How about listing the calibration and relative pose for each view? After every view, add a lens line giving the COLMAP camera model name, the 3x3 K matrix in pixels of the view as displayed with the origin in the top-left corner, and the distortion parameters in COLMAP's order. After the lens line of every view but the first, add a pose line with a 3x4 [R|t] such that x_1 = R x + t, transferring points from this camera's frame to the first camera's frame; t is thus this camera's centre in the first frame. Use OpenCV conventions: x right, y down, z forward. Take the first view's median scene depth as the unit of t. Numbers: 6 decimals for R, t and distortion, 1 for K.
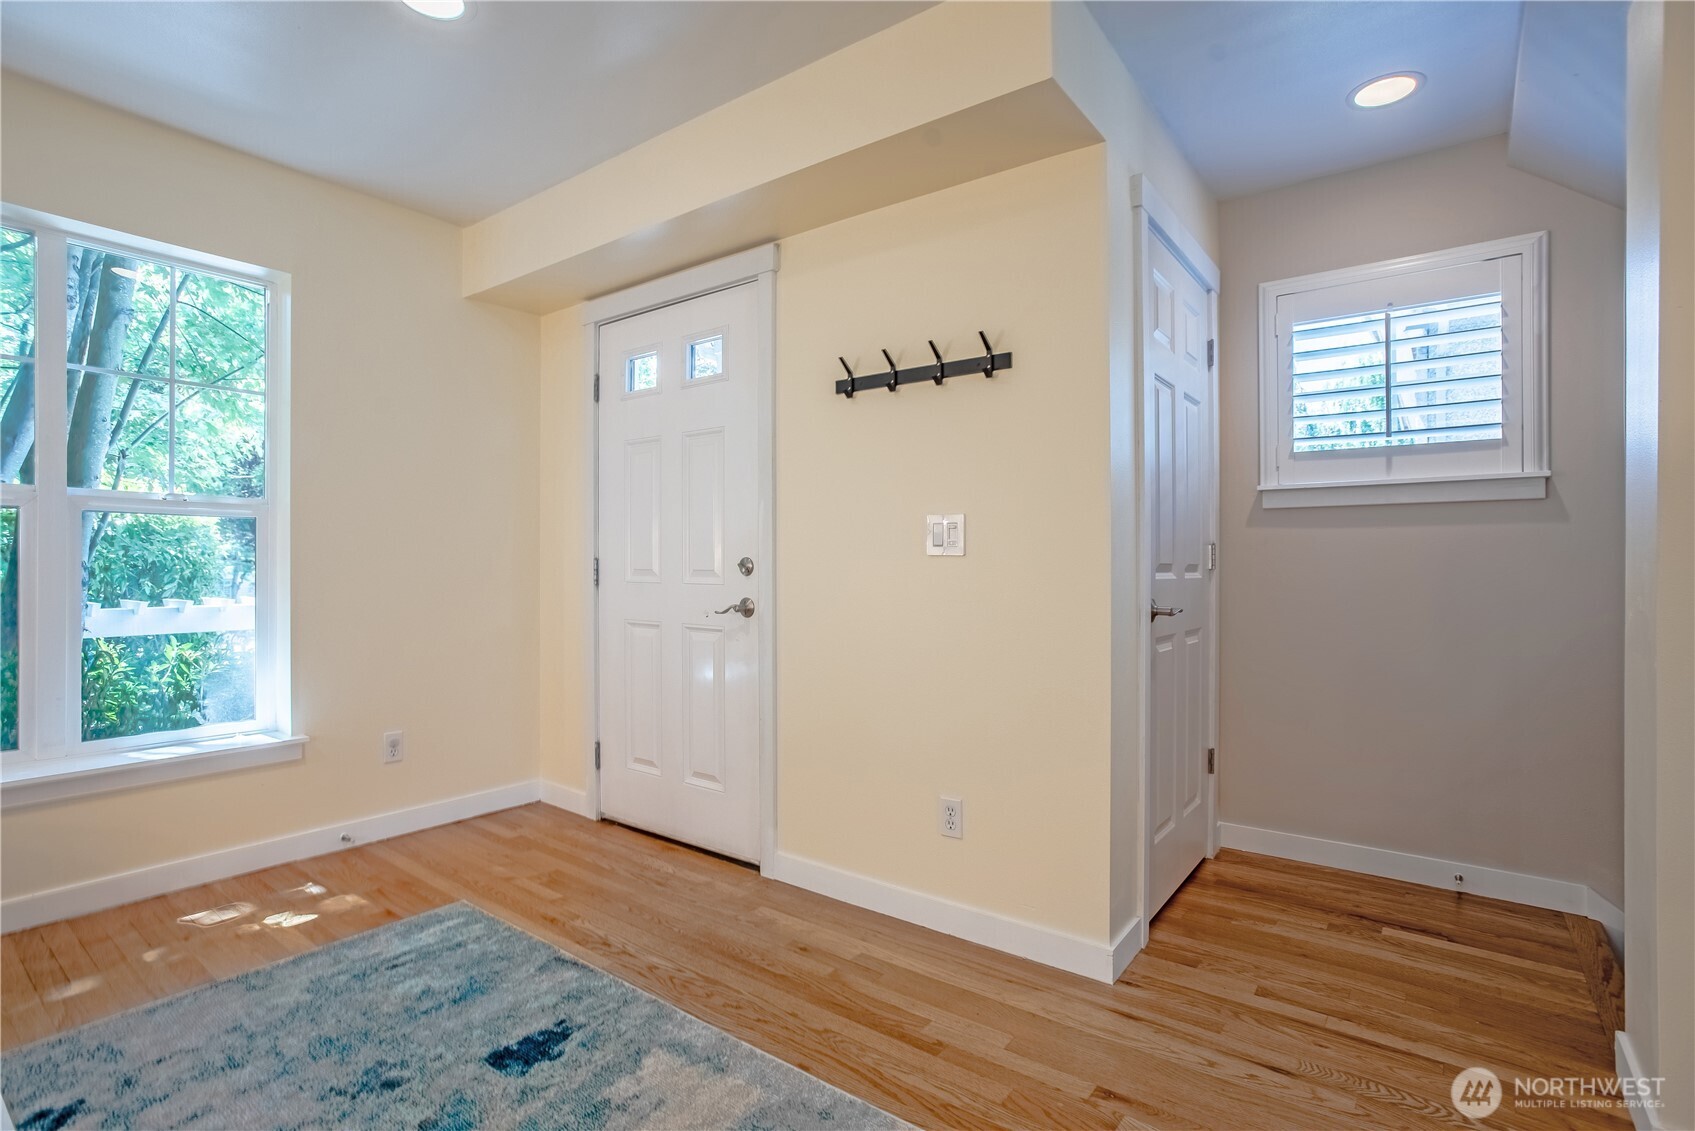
lens RADIAL K [[808.2, 0, 840.0], [0, 808.2, 567.6], [0, 0, 1]] dist [-0.057118, 0.034232]
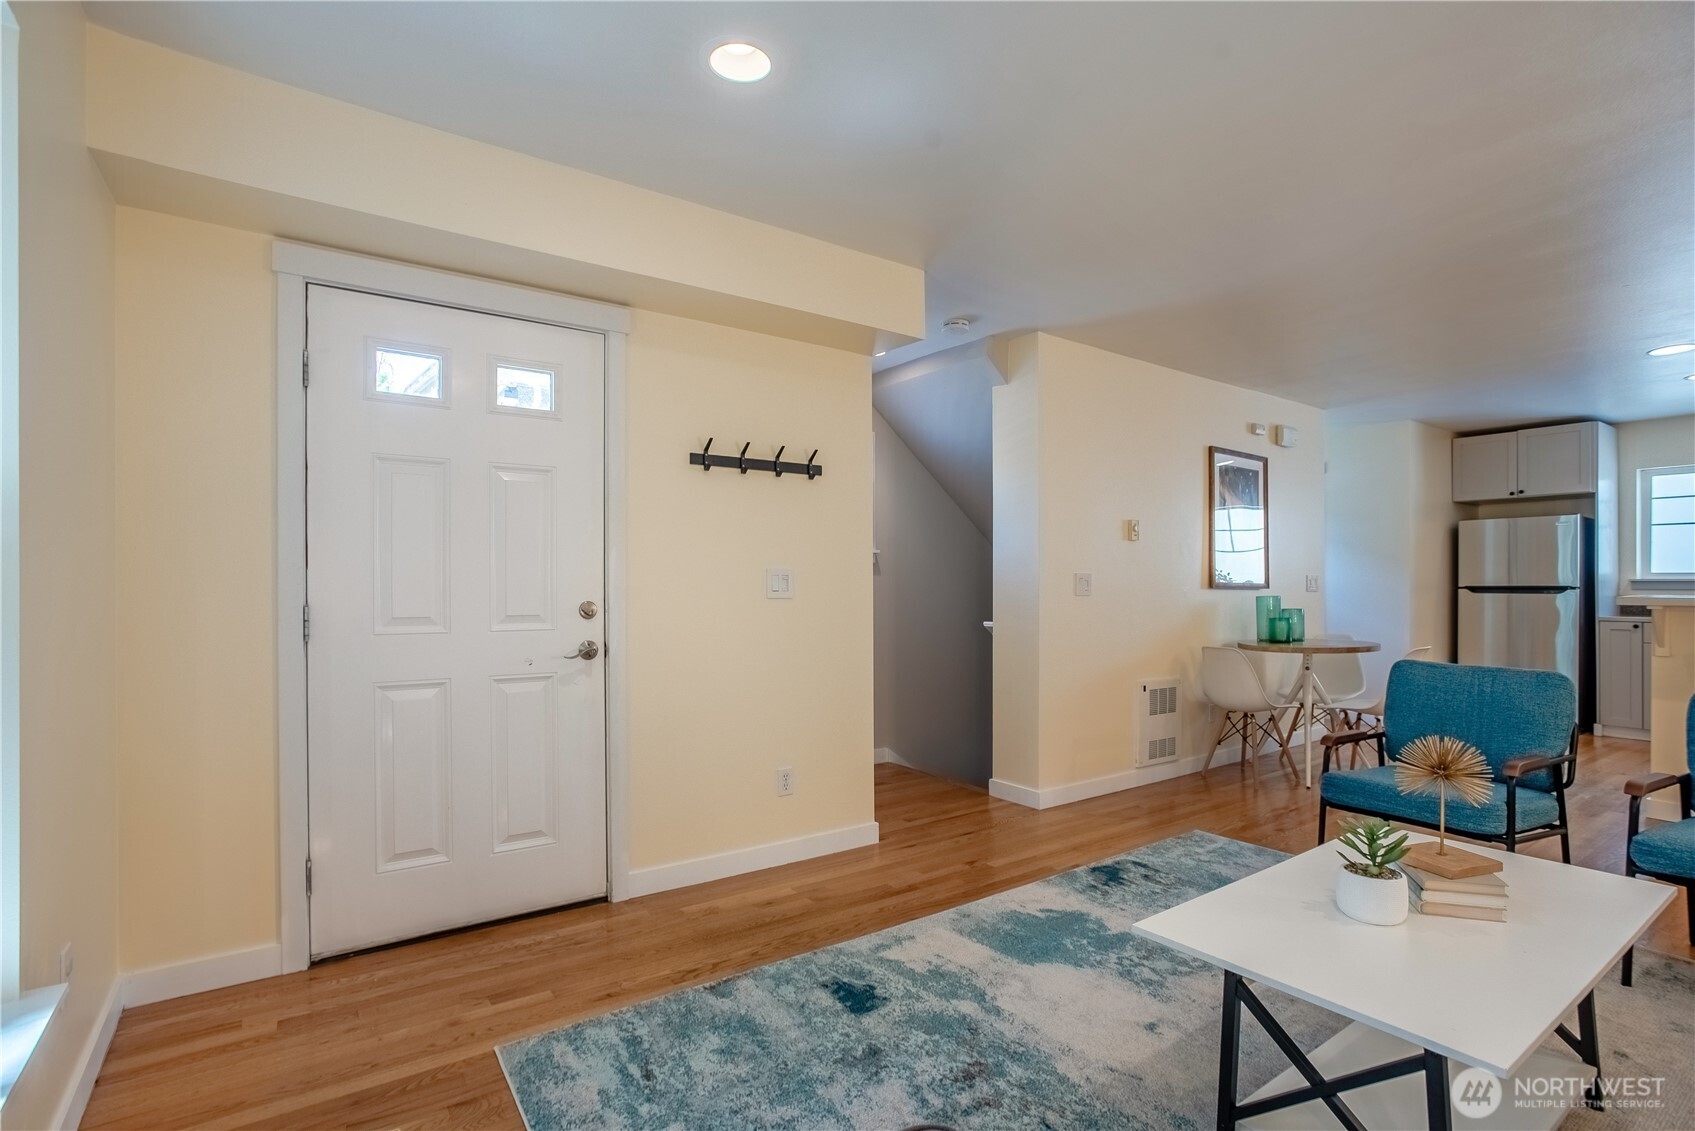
lens RADIAL K [[812.9, 0, 843.8], [0, 812.9, 589.9], [0, 0, 1]] dist [-0.034792, 0.000881]
pose [[0.303350, -0.008022, 0.952845, -1.169195], [0.007404, 0.999954, 0.006061, -0.035633], [-0.952850, 0.005216, 0.303396, 0.451328]]
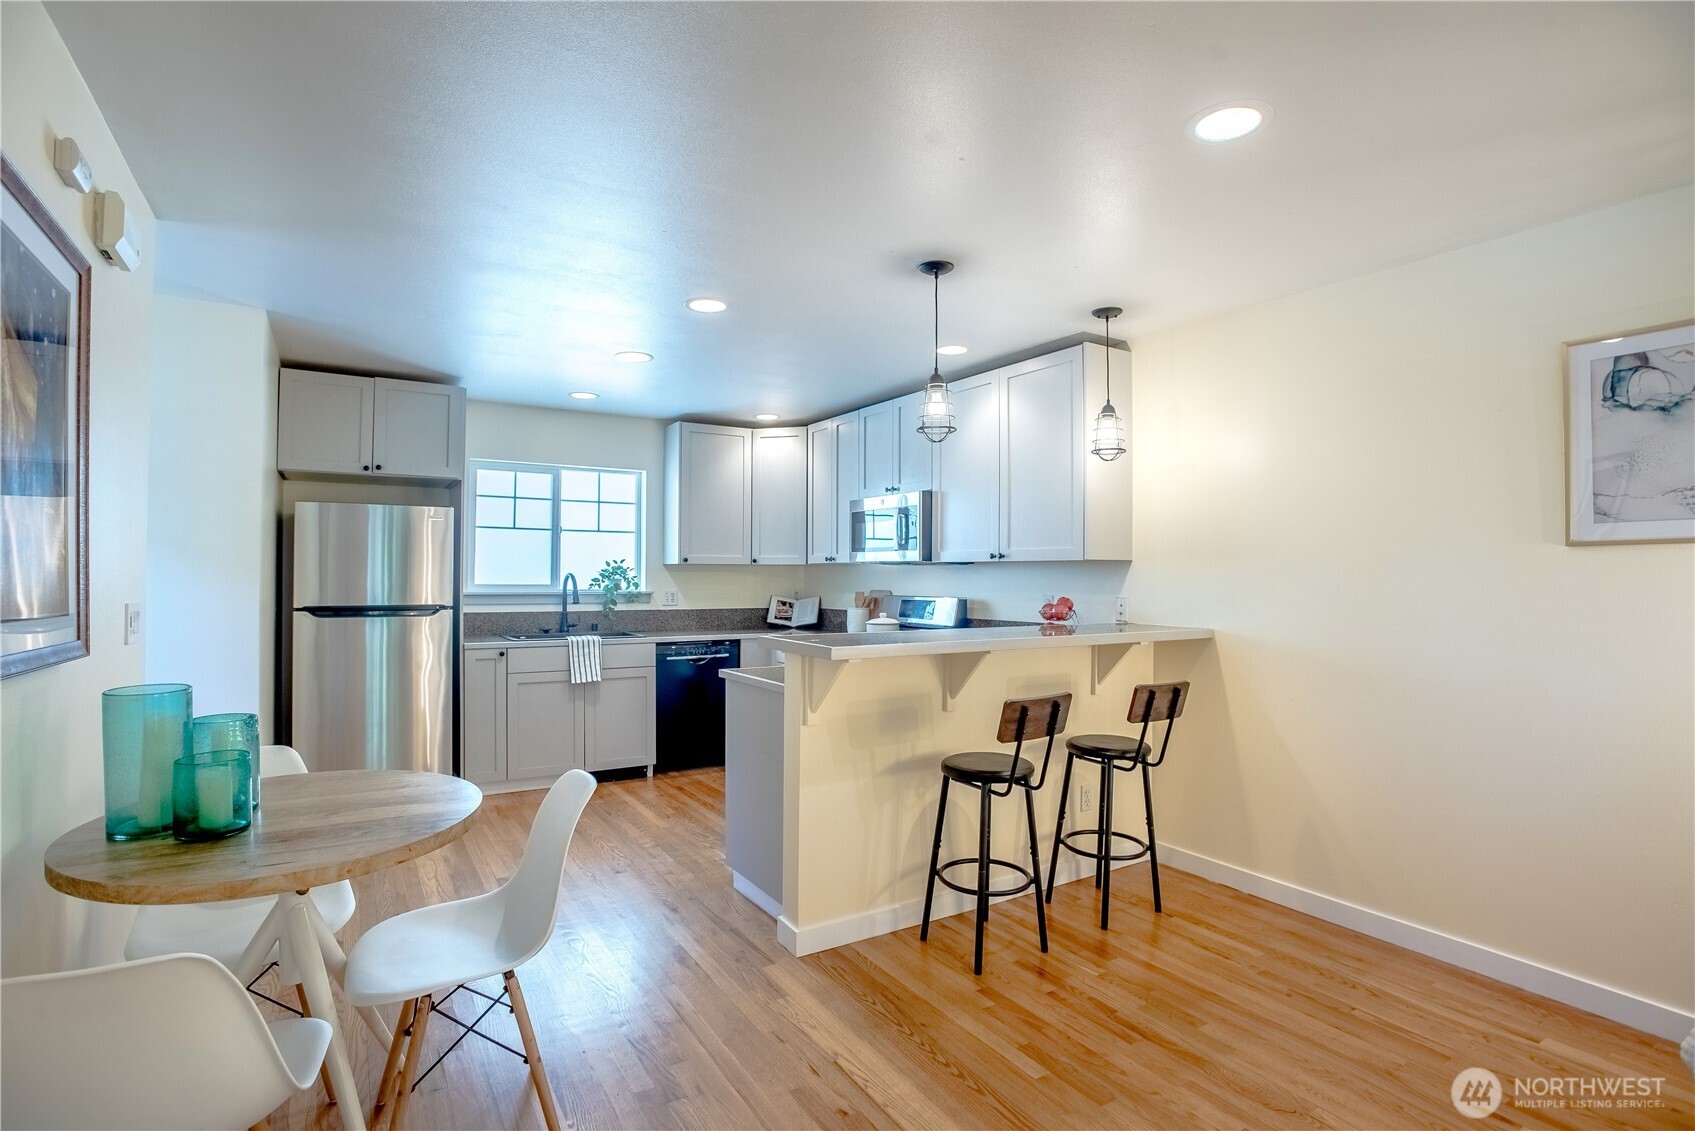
lens RADIAL K [[829.4, 0, 842.1], [0, 829.4, 578.5], [0, 0, 1]] dist [-0.079337, 0.037492]
pose [[-0.932585, -0.010443, 0.360799, 0.410225], [-0.008462, 0.999939, 0.007069, -0.099113], [-0.360851, 0.003539, -0.932617, 0.443884]]
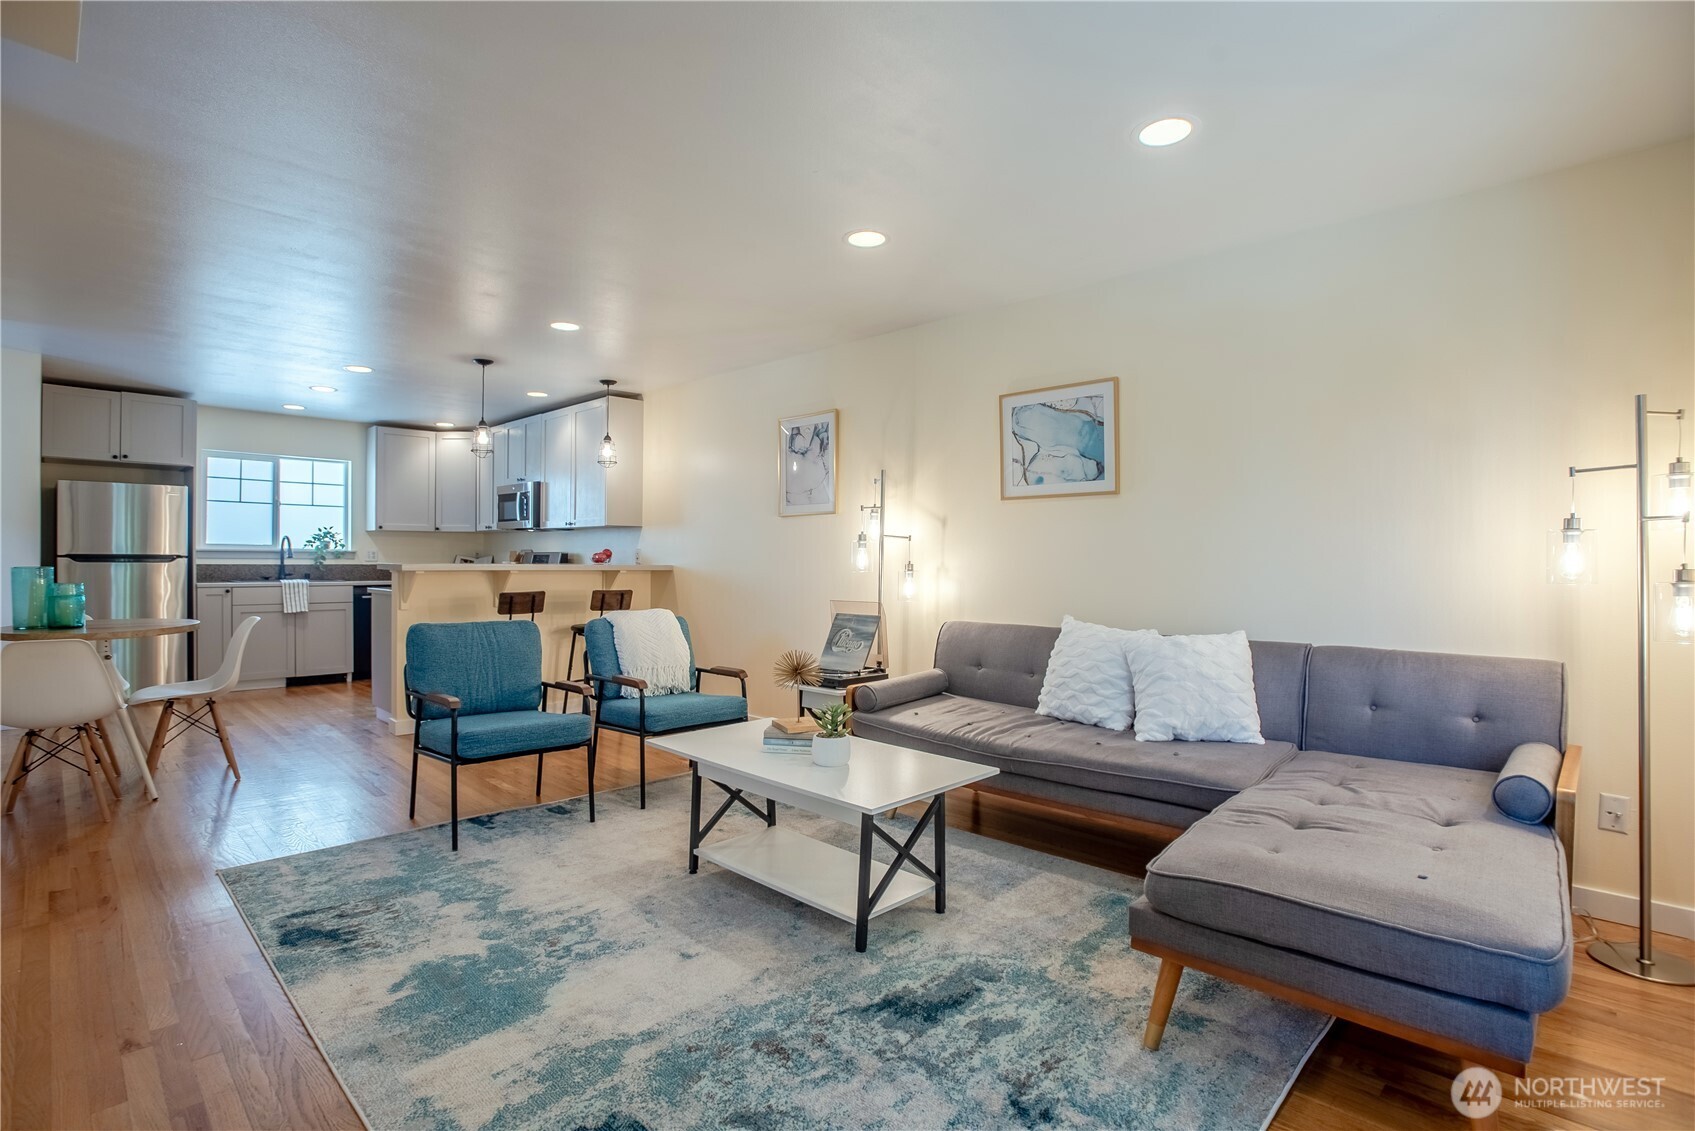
lens RADIAL K [[818.0, 0, 839.9], [0, 818.0, 572.0], [0, 0, 1]] dist [-0.065089, 0.025847]
pose [[-0.991577, -0.014195, 0.128741, -0.546607], [-0.011789, 0.999742, 0.019430, -0.035994], [-0.128983, 0.017749, -0.991488, 1.324414]]
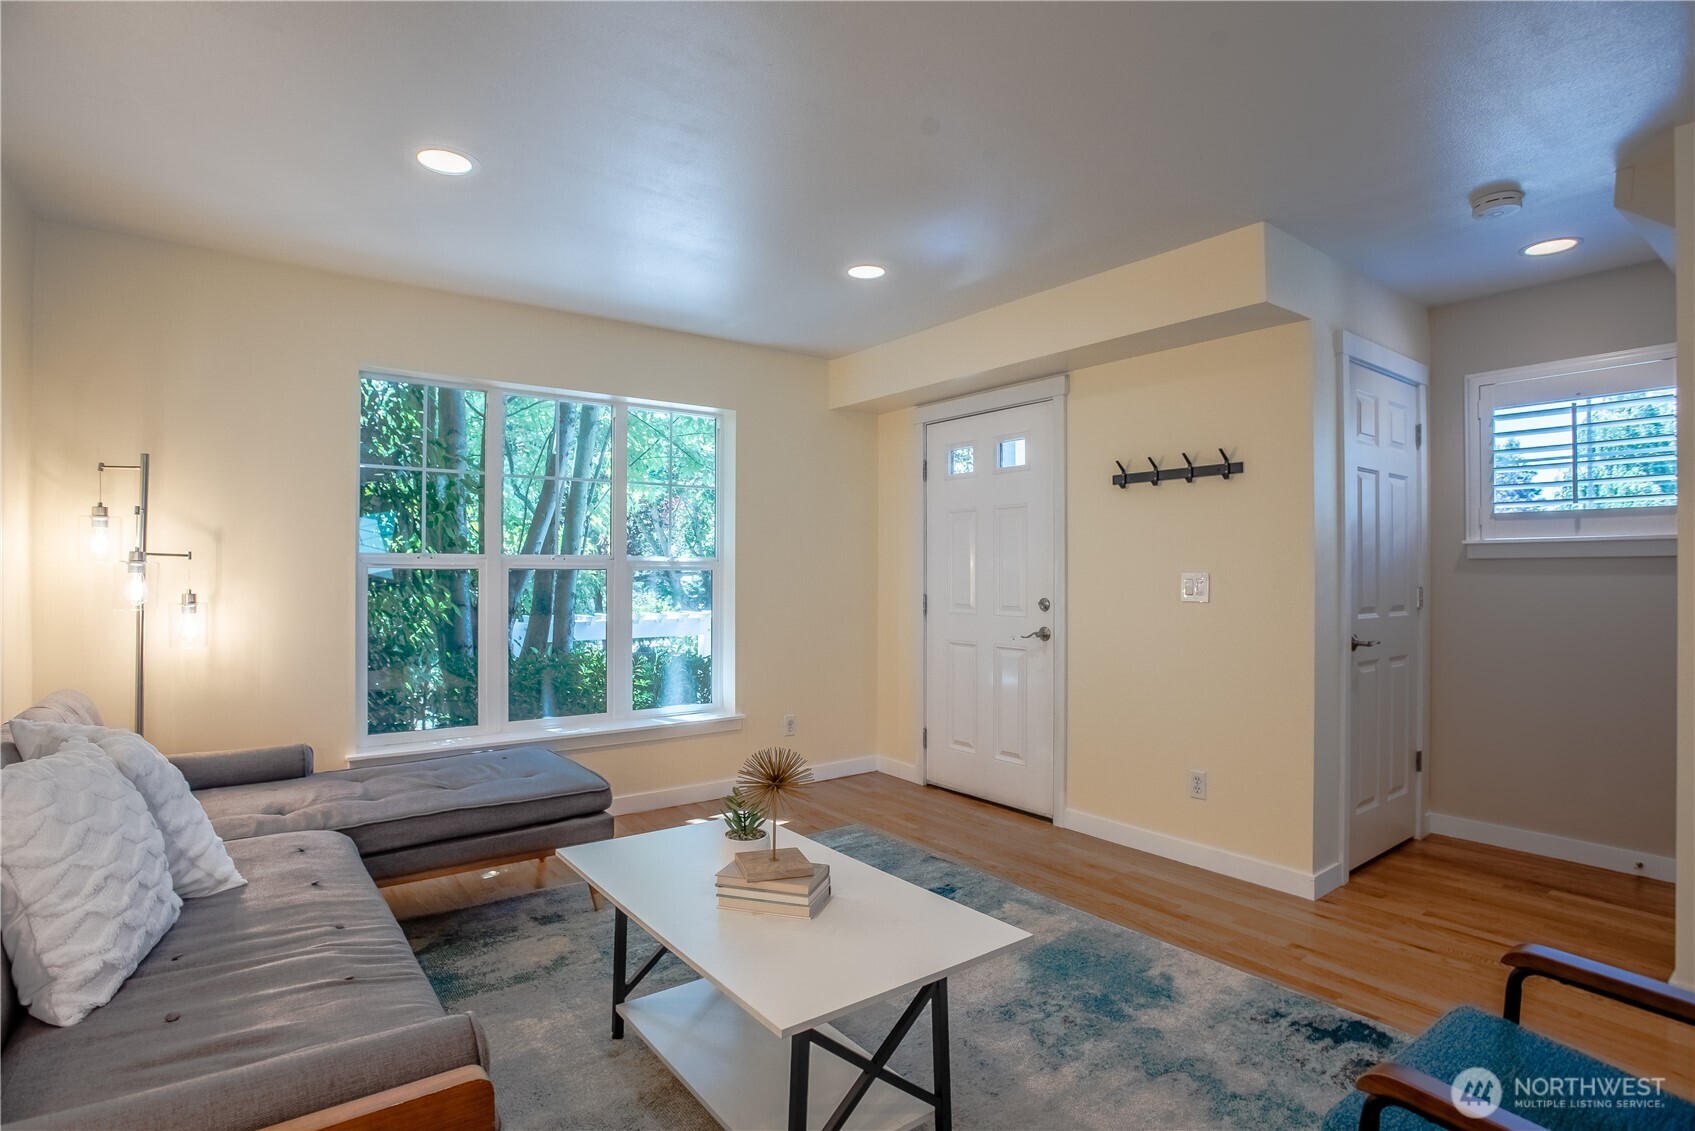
lens RADIAL K [[829.4, 0, 842.1], [0, 829.4, 578.5], [0, 0, 1]] dist [-0.079337, 0.037492]
pose [[0.961200, -0.000878, -0.275850, -0.068057], [0.001144, 0.999999, 0.000803, -0.055930], [0.275849, -0.001087, 0.961200, -0.551108]]
